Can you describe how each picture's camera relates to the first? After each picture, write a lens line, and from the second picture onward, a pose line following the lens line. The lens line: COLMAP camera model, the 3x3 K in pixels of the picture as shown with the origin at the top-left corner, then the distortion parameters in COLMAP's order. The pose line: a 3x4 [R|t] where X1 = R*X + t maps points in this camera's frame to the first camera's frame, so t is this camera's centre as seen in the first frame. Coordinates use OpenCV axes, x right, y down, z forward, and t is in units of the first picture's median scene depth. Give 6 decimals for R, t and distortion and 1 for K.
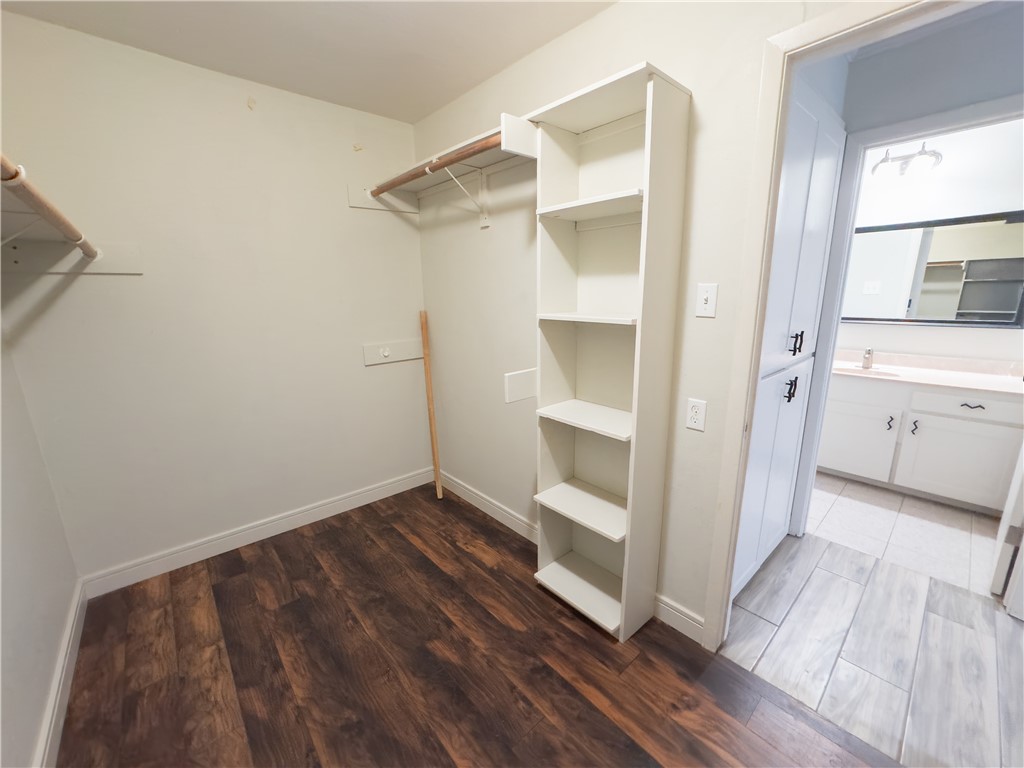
lens RADIAL K [[415.6, 0, 512.0], [0, 415.6, 384.0], [0, 0, 1]] dist [-0.032228, 0.015540]
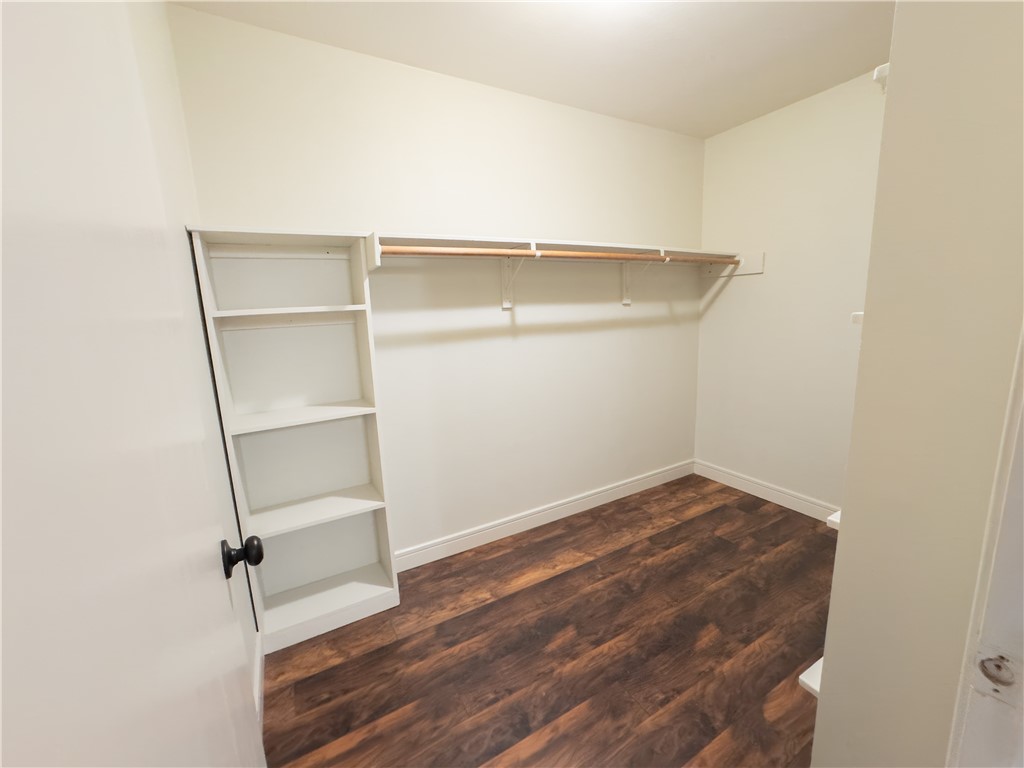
lens RADIAL K [[415.6, 0, 512.0], [0, 415.6, 384.0], [0, 0, 1]] dist [-0.032228, 0.015540]
pose [[-0.202952, 0.195002, -0.959575, 0.781718], [-0.175505, 0.956856, 0.231569, -0.095385], [0.963332, 0.215408, -0.159972, 0.562490]]
